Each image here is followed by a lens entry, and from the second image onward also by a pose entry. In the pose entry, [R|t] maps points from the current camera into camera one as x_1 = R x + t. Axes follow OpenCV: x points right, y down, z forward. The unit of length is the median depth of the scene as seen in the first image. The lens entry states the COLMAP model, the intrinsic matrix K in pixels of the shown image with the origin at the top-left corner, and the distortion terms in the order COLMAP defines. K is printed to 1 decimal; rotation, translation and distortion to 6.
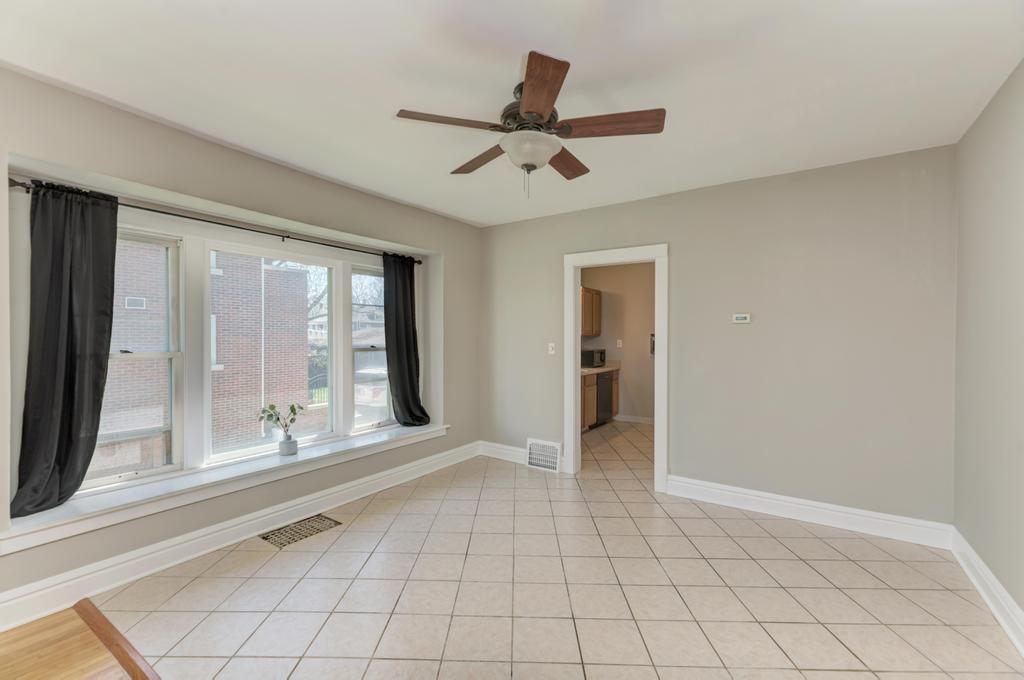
lens RADIAL K [[421.0, 0, 523.8], [0, 421.0, 340.6], [0, 0, 1]] dist [-0.000543, 0.000050]
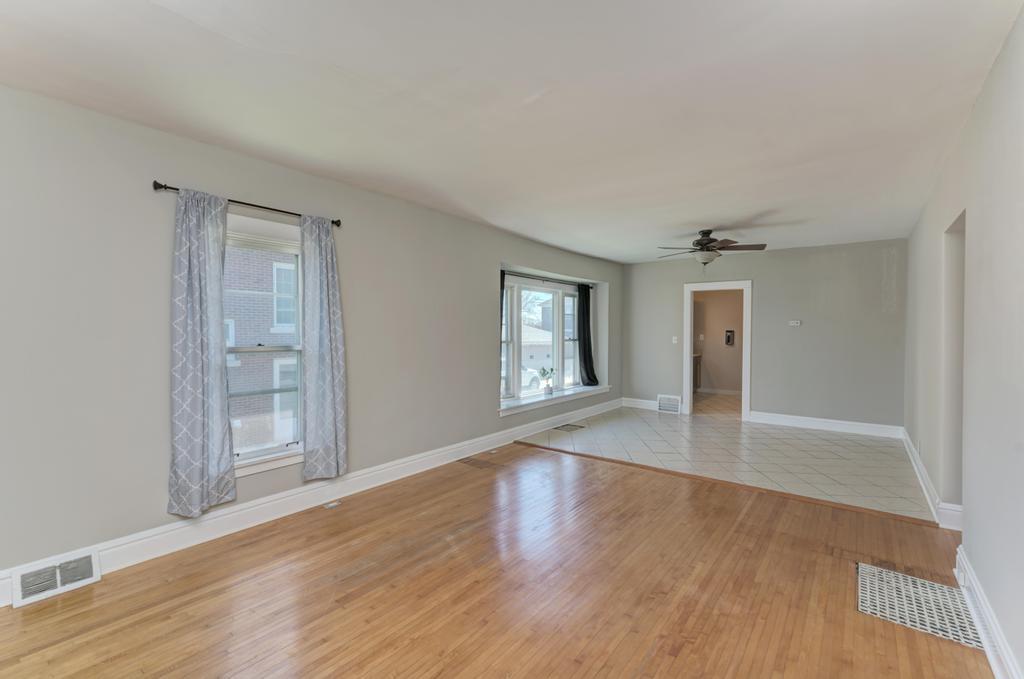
lens RADIAL K [[452.8, 0, 512.8], [0, 452.8, 340.4], [0, 0, 1]] dist [0.000690, -0.000179]
pose [[0.996837, 0.002634, -0.079434, -0.438437], [-0.001550, 0.999905, 0.013702, -0.003245], [0.079463, -0.013535, 0.996746, -0.849014]]
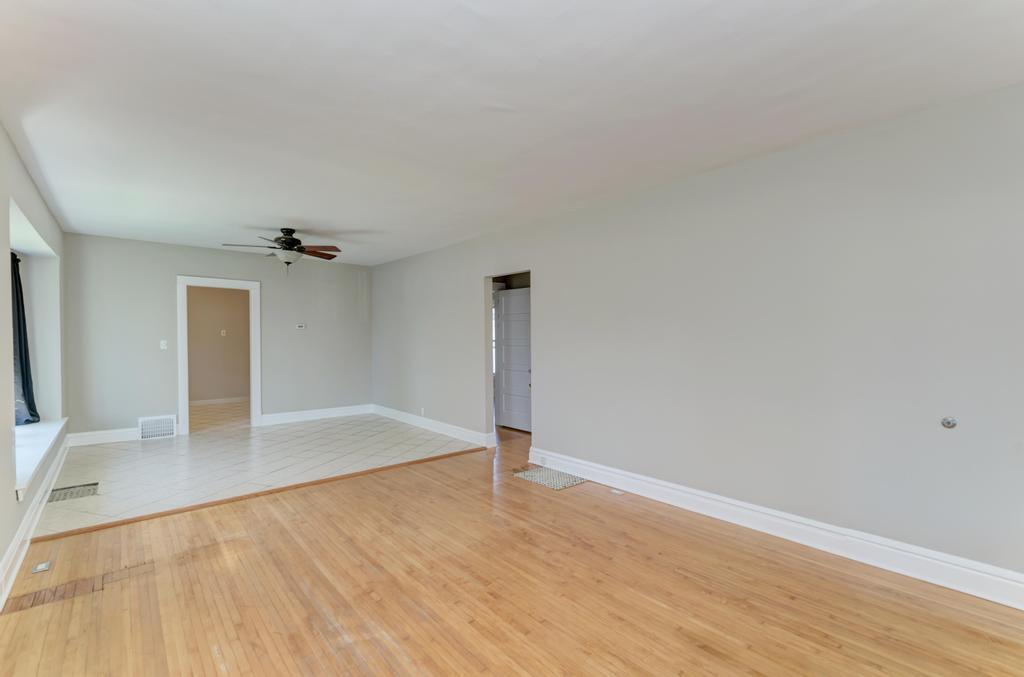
lens RADIAL K [[452.8, 0, 512.8], [0, 452.8, 339.4], [0, 0, 1]] dist [0.000690, -0.000179]
pose [[0.256077, -0.011651, 0.966586, -1.044933], [0.007104, 0.999923, 0.010171, -0.005343], [-0.966630, 0.004262, 0.256140, -0.423202]]
